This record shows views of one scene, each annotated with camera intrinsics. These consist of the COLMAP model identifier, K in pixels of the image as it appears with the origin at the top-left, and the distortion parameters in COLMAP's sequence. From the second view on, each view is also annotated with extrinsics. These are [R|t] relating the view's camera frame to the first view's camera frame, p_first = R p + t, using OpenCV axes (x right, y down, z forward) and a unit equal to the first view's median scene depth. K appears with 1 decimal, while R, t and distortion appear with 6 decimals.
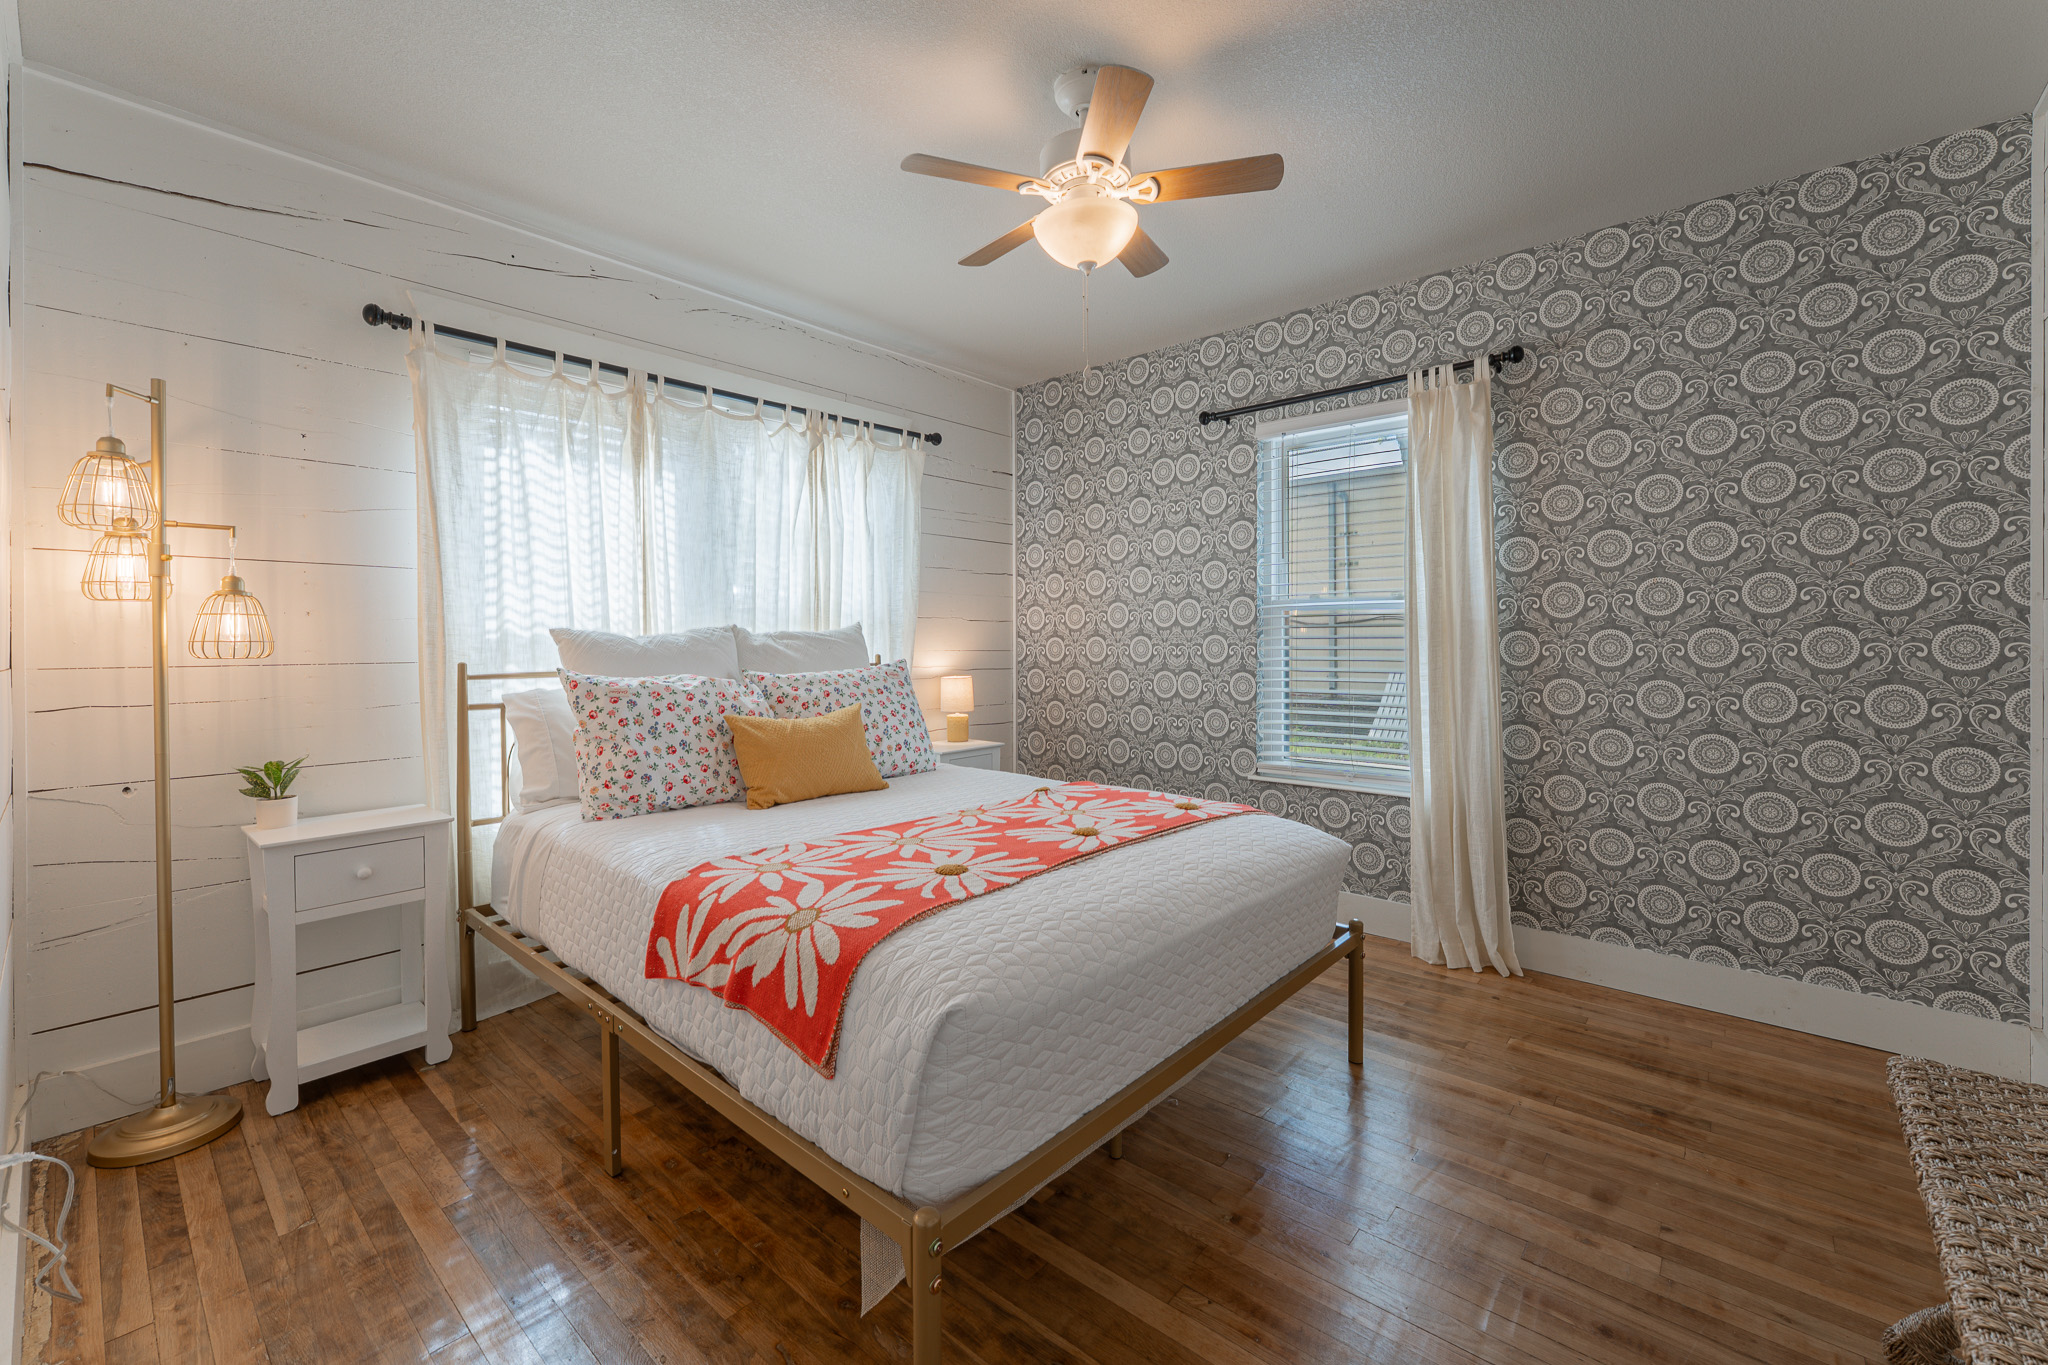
lens RADIAL K [[837.9, 0, 1035.8], [0, 837.9, 646.0], [0, 0, 1]] dist [0.001673, 0.000192]
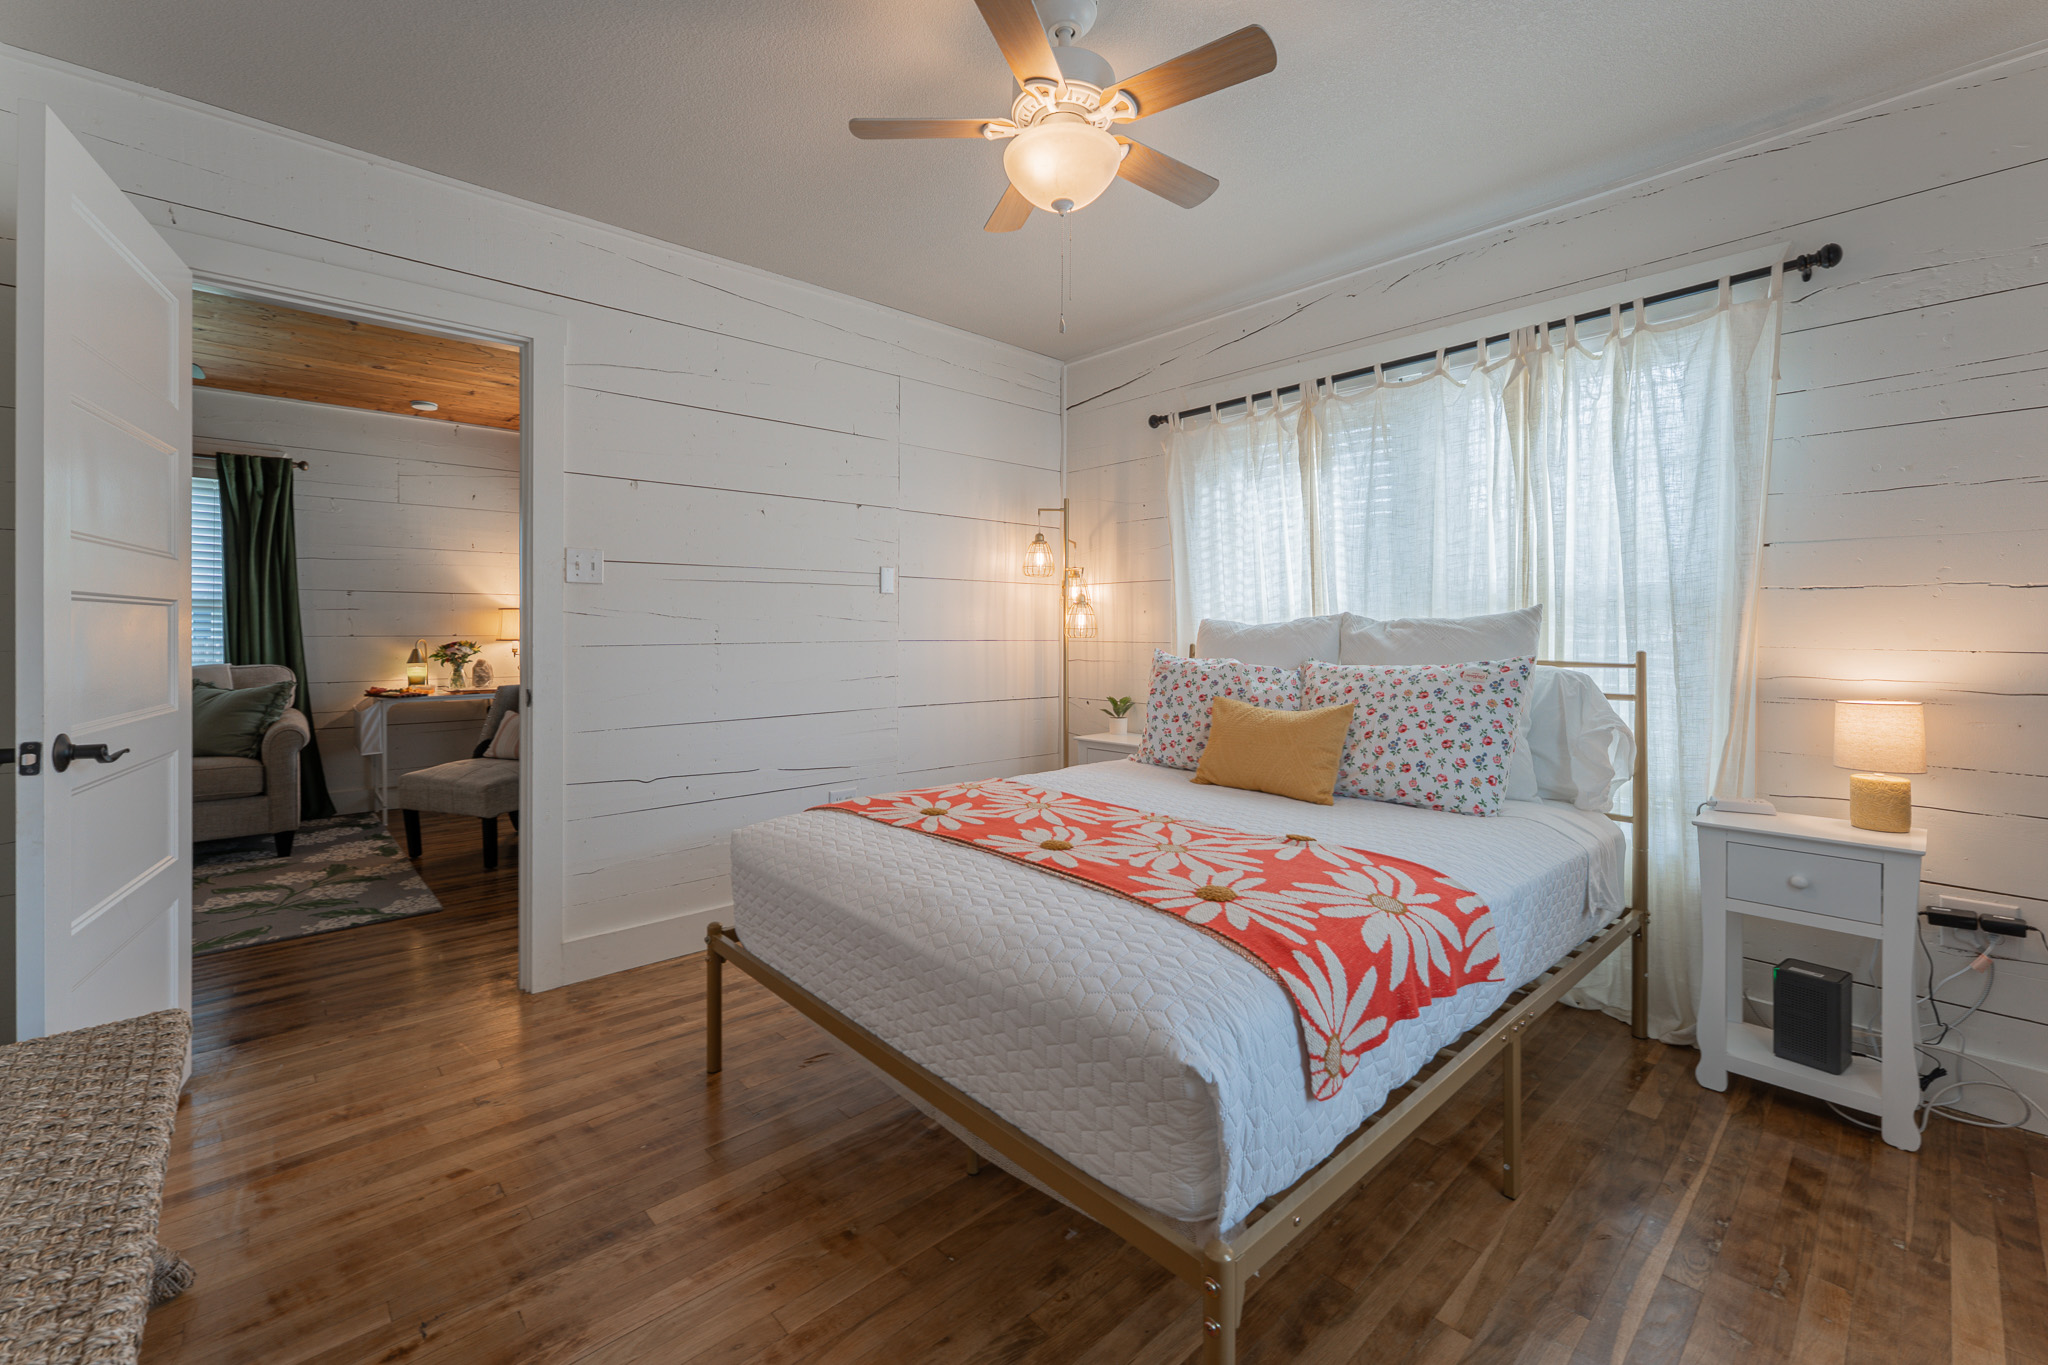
lens RADIAL K [[847.1, 0, 988.5], [0, 847.1, 619.8], [0, 0, 1]] dist [-0.002081, -0.000130]
pose [[-0.136744, -0.006240, -0.990587, 0.416312], [-0.006321, 0.999965, -0.005427, -0.005522], [0.990586, 0.005520, -0.136779, 0.456309]]
